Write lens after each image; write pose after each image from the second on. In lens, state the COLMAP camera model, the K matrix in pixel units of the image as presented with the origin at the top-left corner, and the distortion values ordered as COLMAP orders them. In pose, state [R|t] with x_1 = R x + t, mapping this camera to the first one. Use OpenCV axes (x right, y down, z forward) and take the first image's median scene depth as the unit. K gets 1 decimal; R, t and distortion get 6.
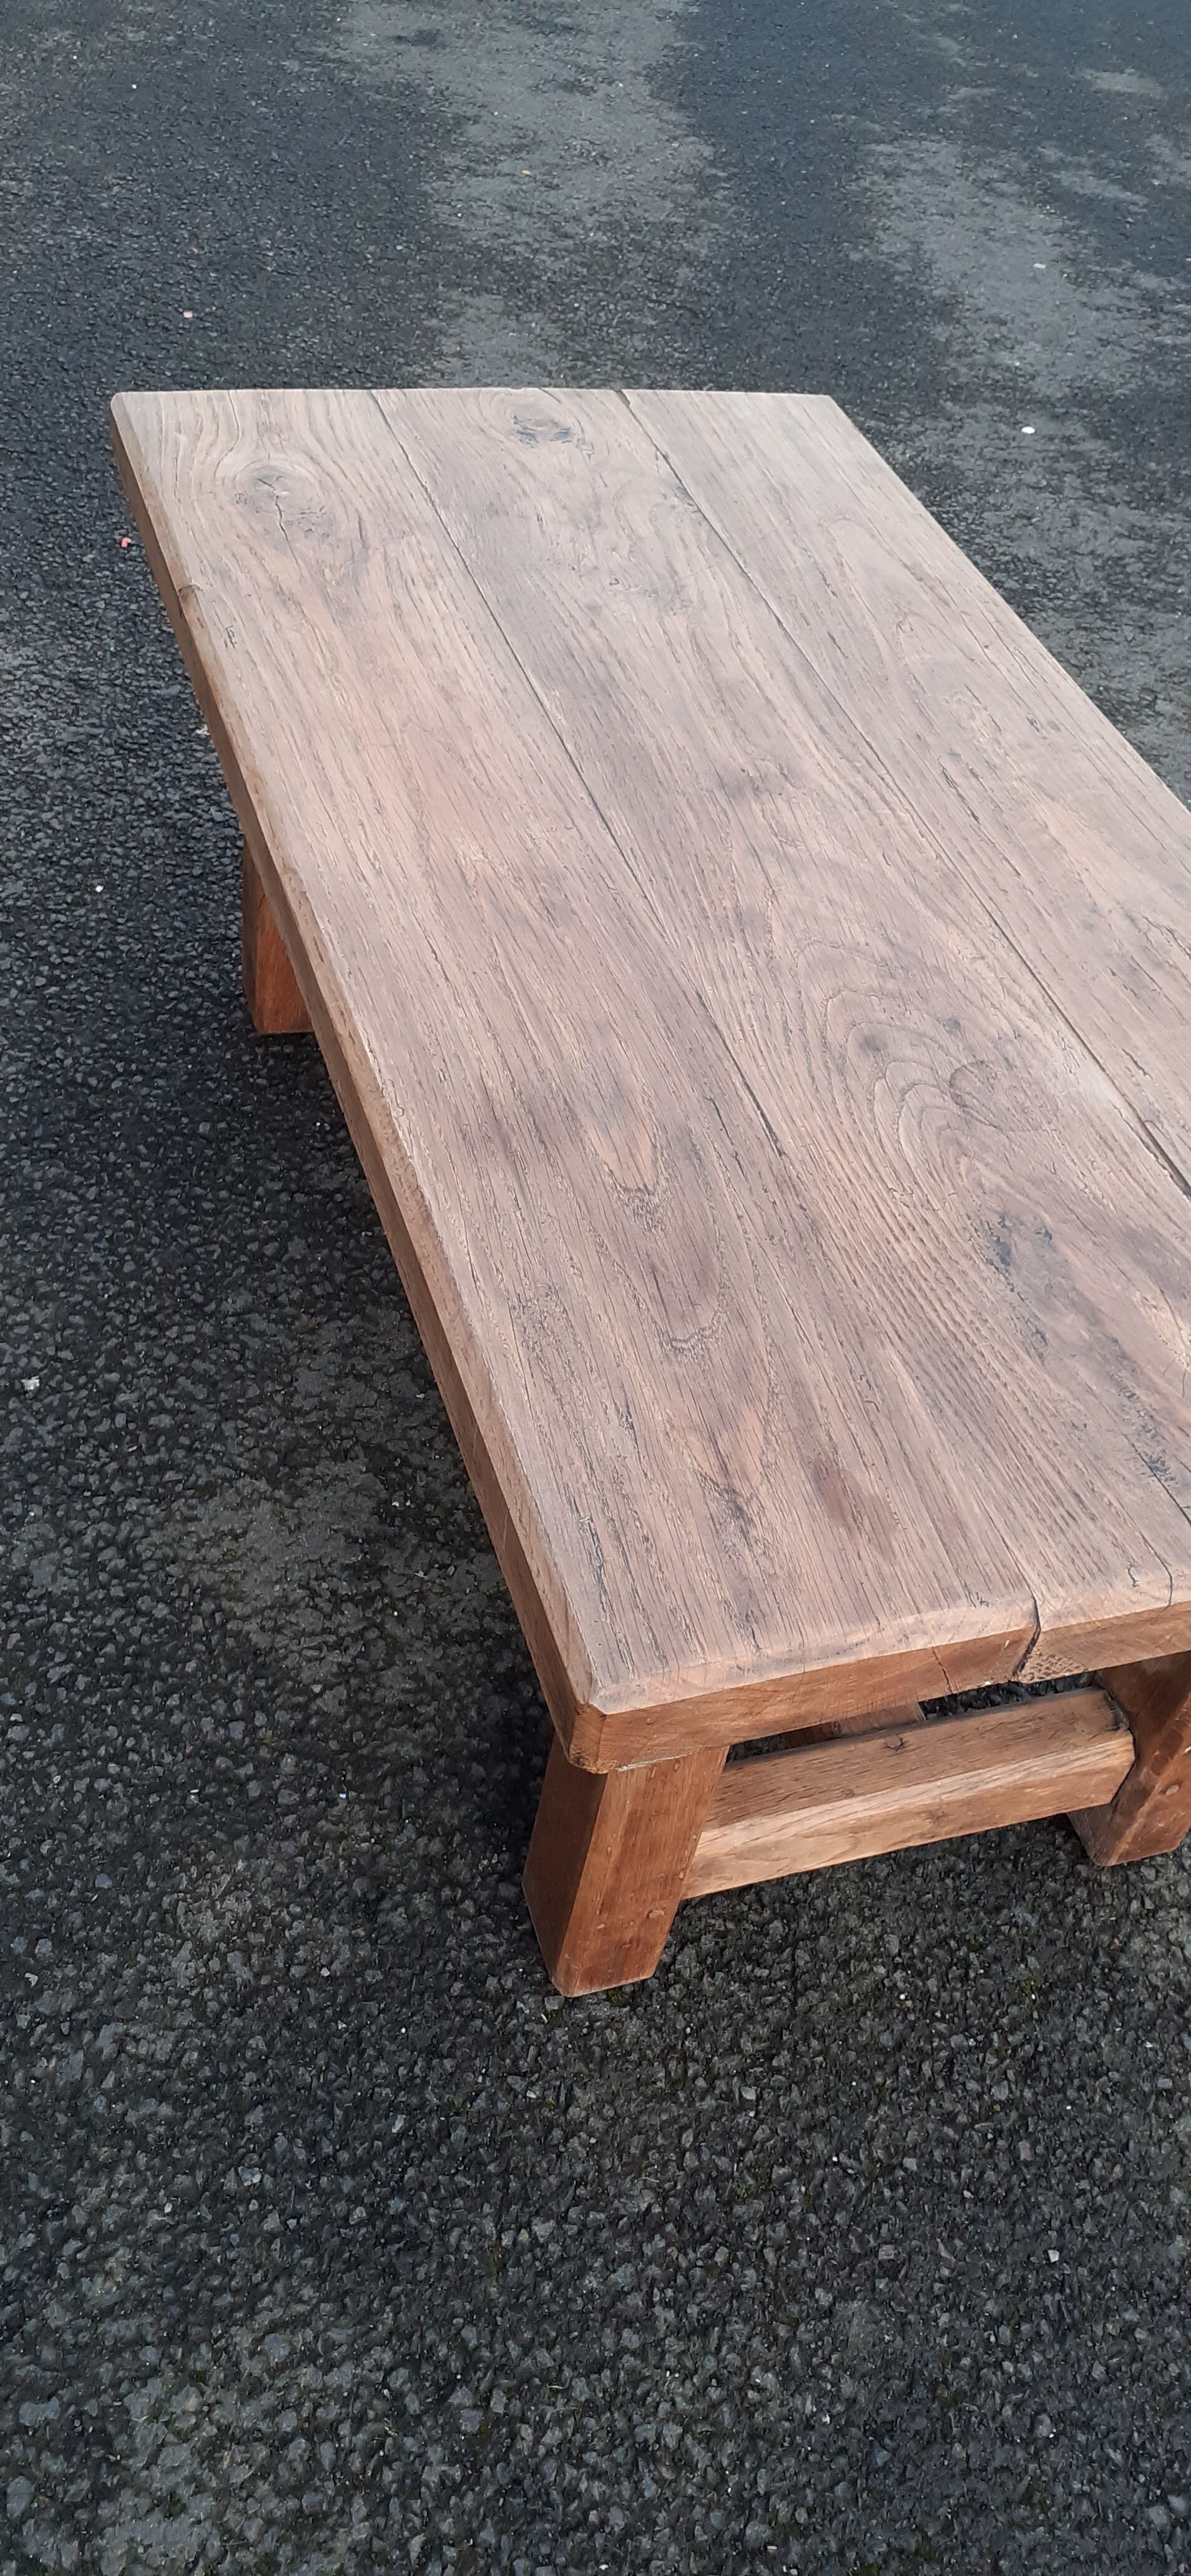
lens RADIAL K [[2047.0, 0, 598.6], [0, 2047.0, 1294.5], [0, 0, 1]] dist [0.017739, -0.021889]
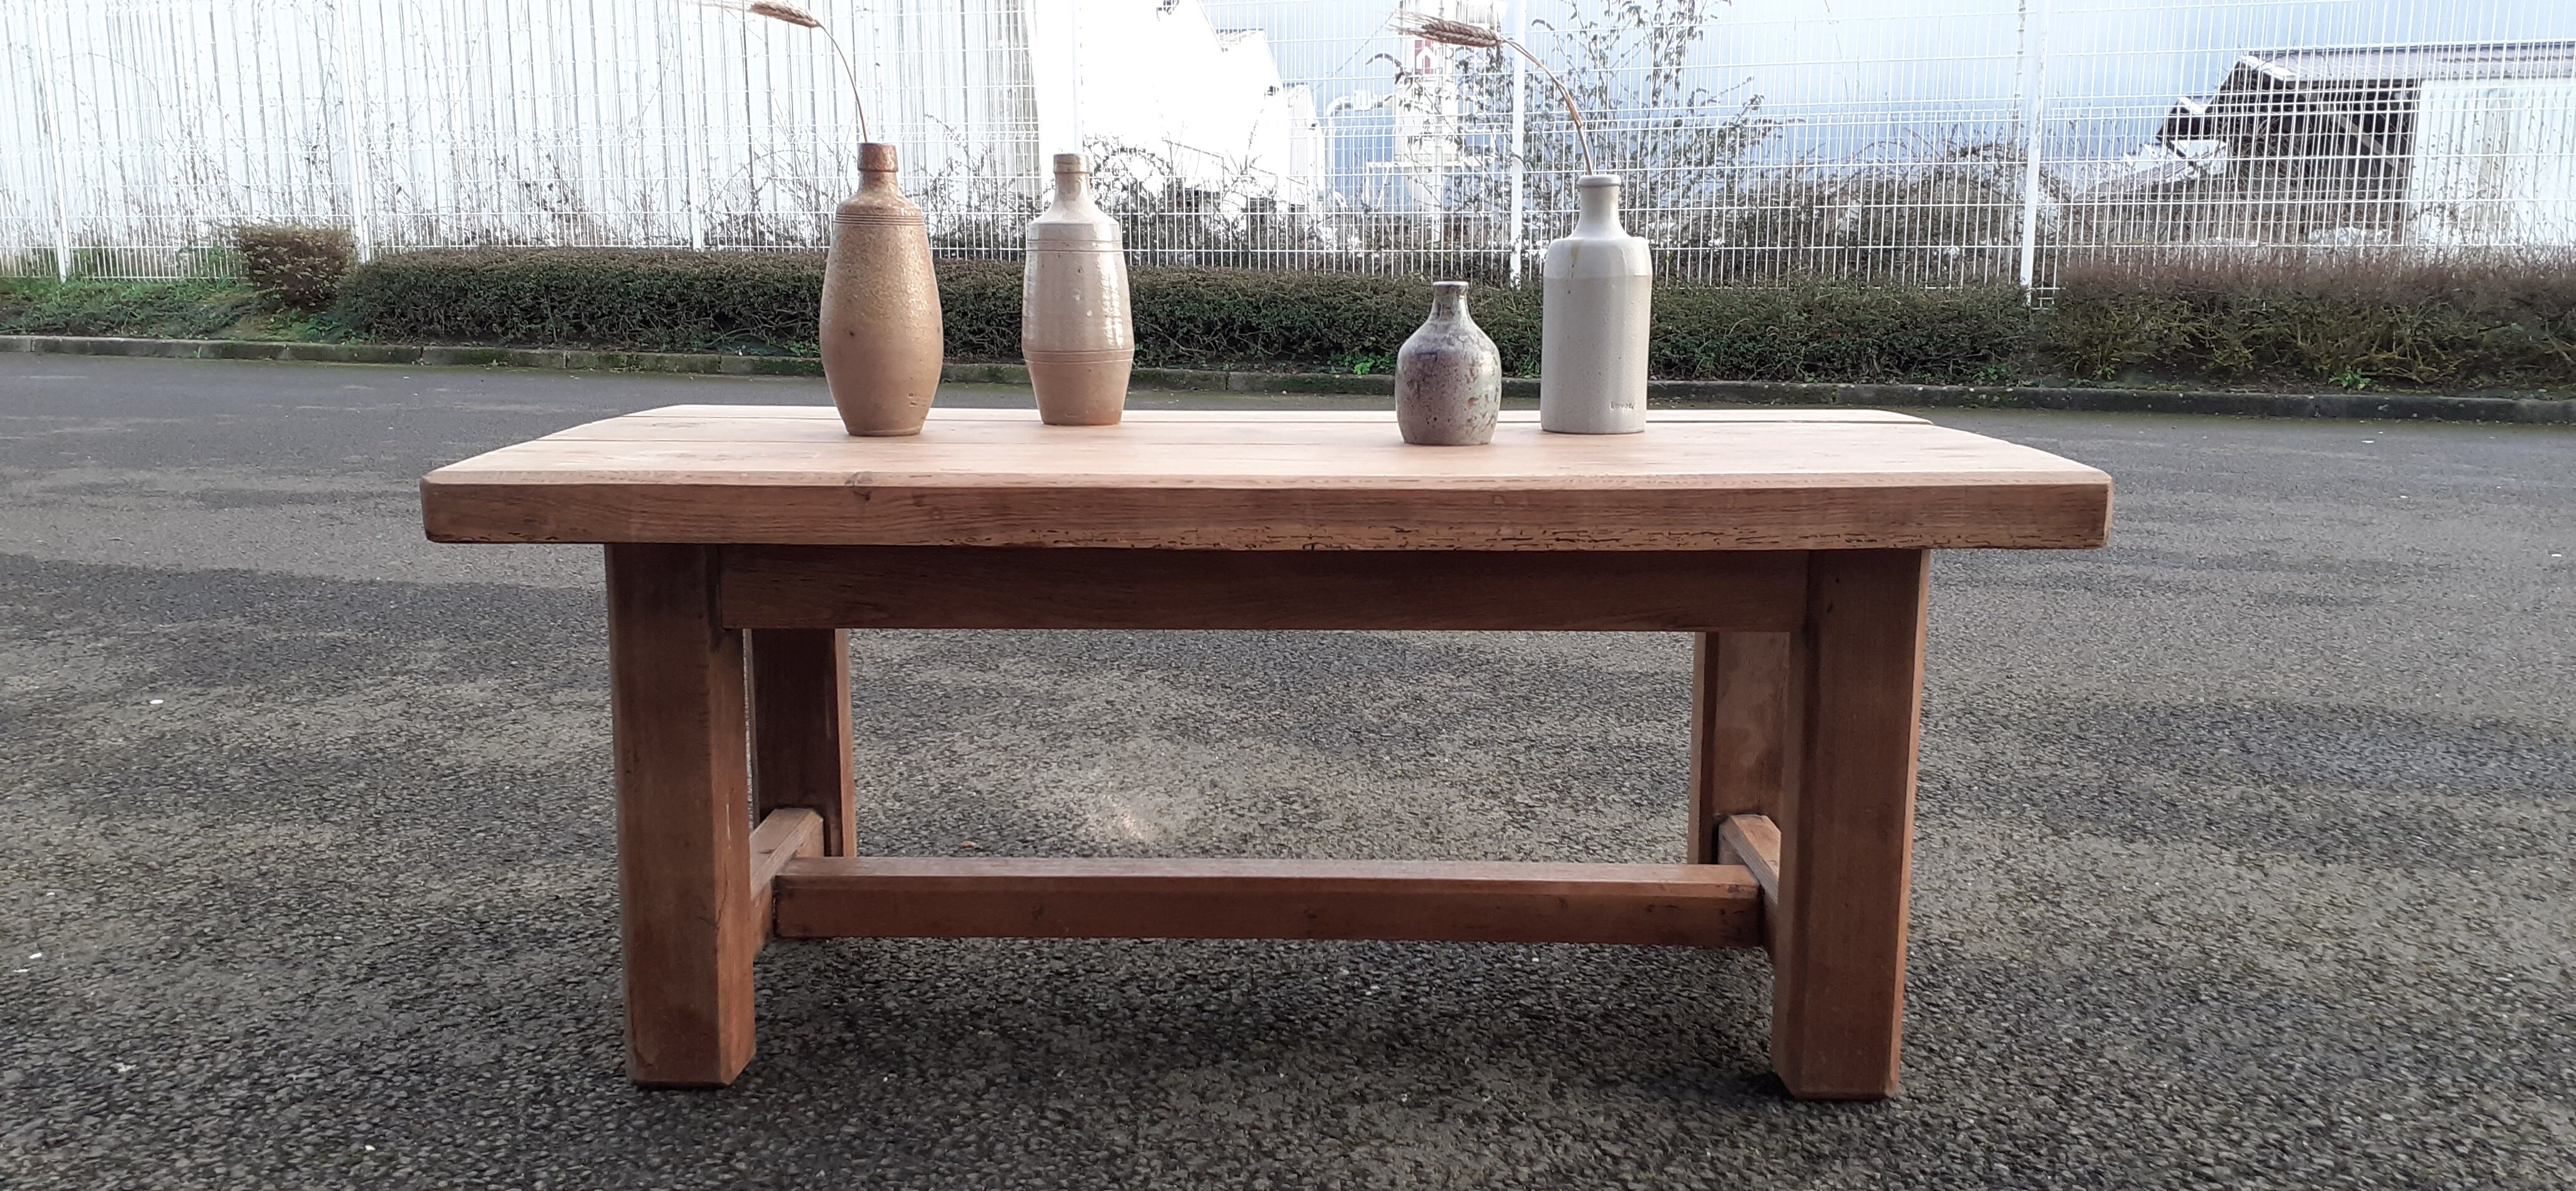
lens RADIAL K [[2047.0, 0, 1274.2], [0, 2047.0, 611.6], [0, 0, 1]] dist [0.017739, -0.021889]
pose [[0.314233, -0.299758, 0.900779, -1.157000], [0.707613, 0.706503, -0.011741, -0.131811], [-0.632884, 0.641092, 0.434119, 0.457739]]
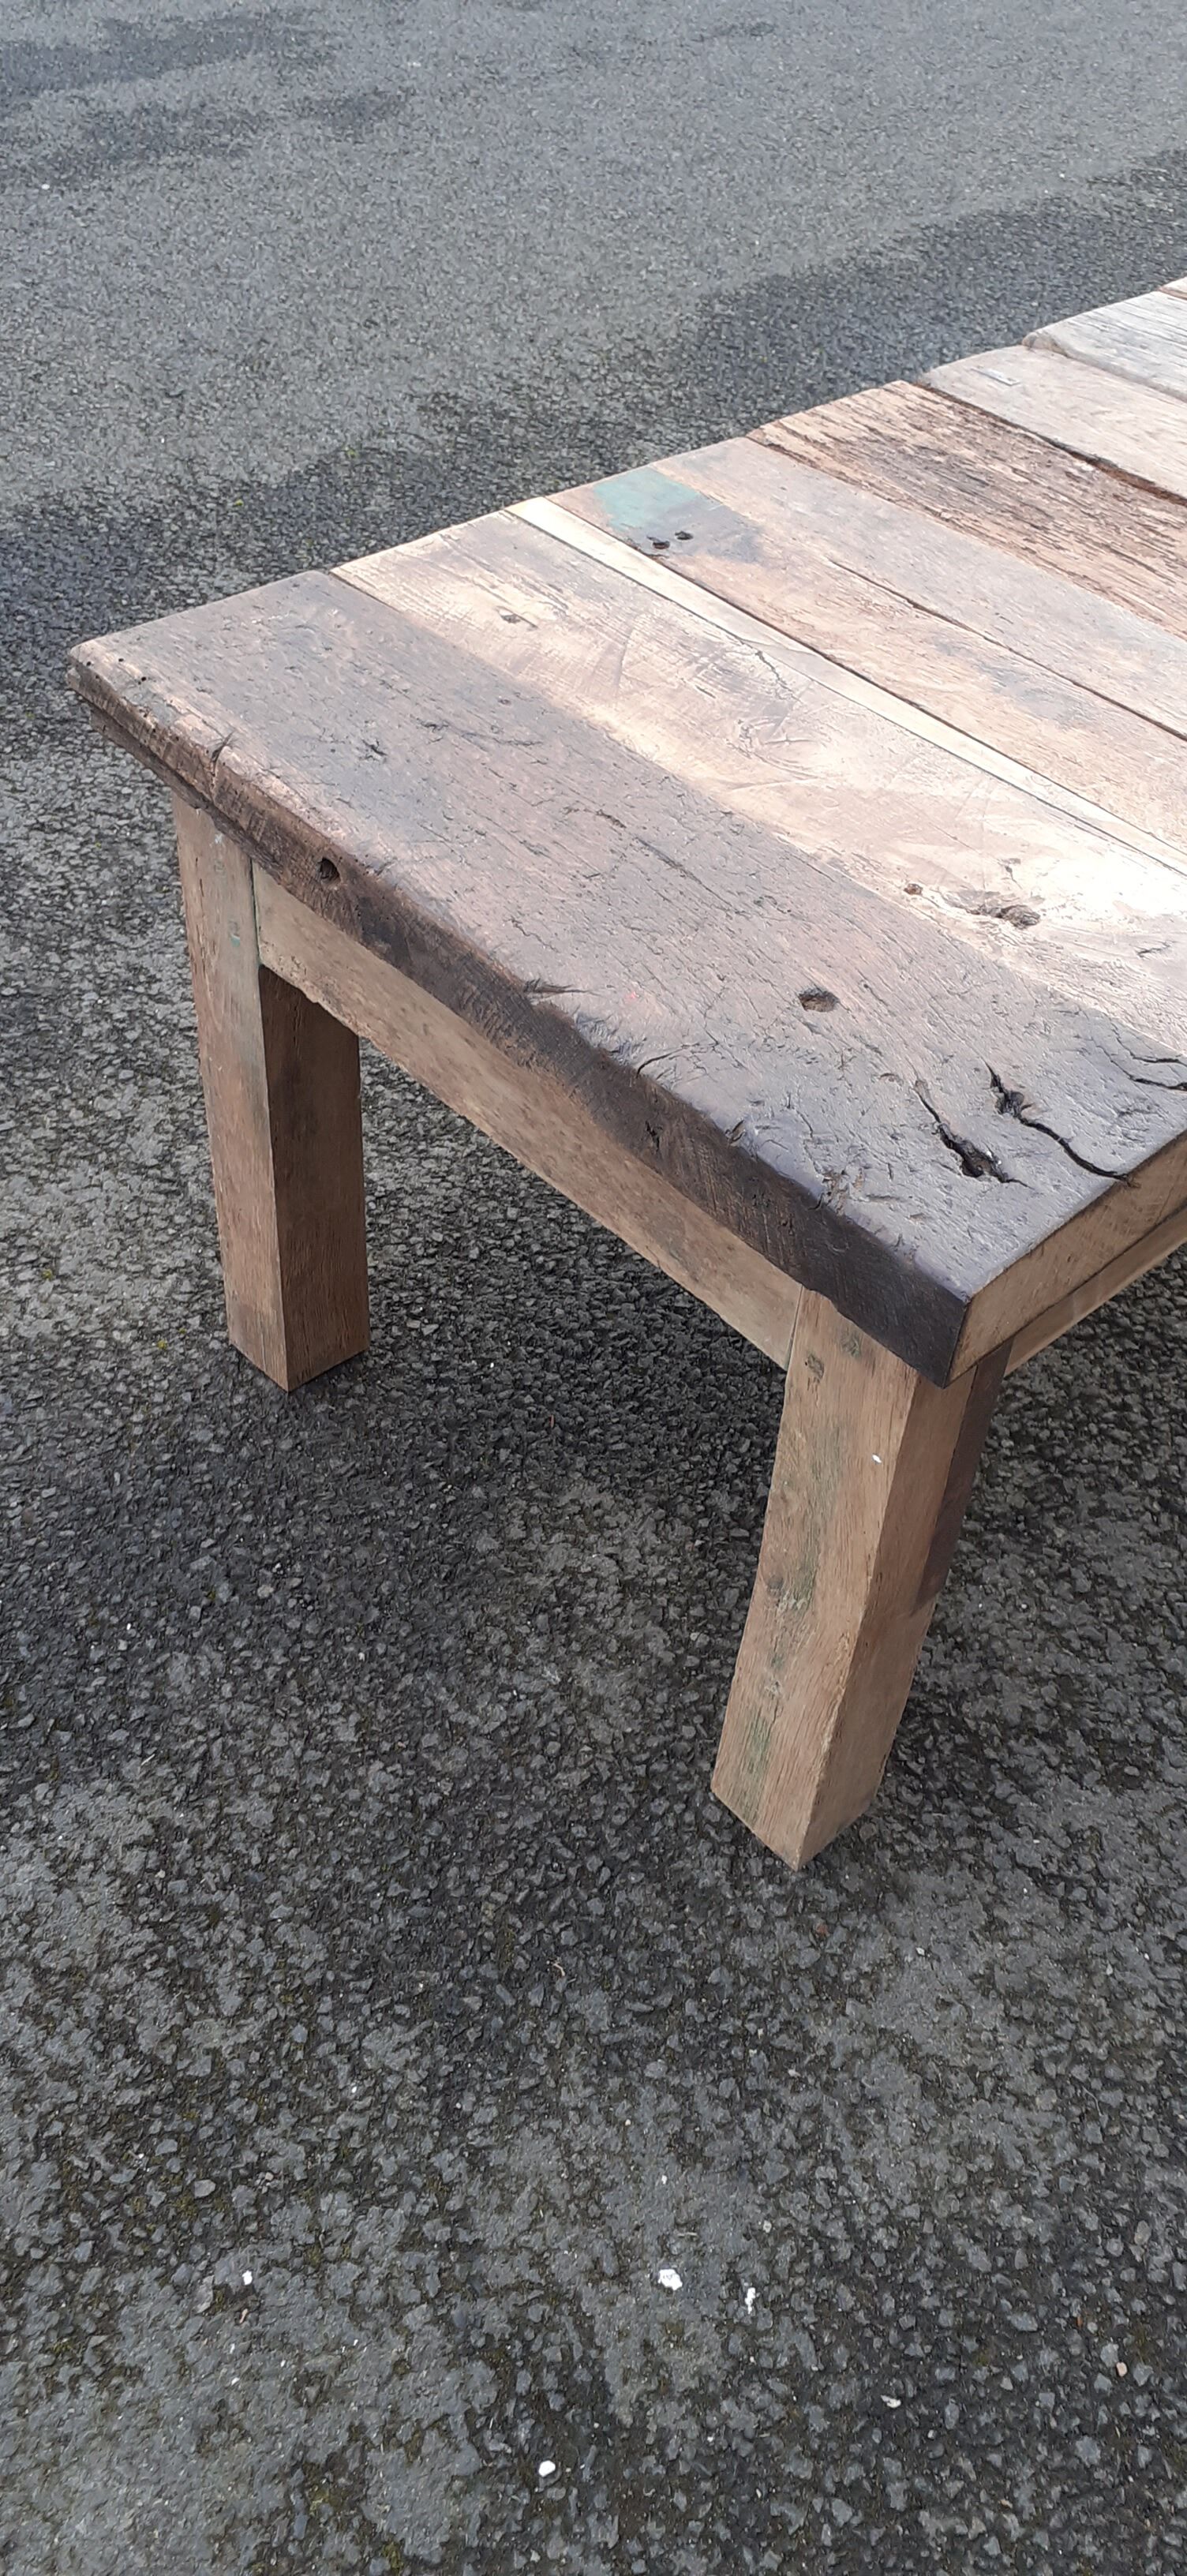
lens RADIAL K [[2033.9, 0, 589.3], [0, 2033.9, 1270.8], [0, 0, 1]] dist [0.046158, -0.071860]
pose [[-0.695772, -0.608998, 0.380820, -0.222748], [0.395900, 0.117221, 0.910781, -1.375889], [-0.599304, 0.784462, 0.159544, 1.411284]]
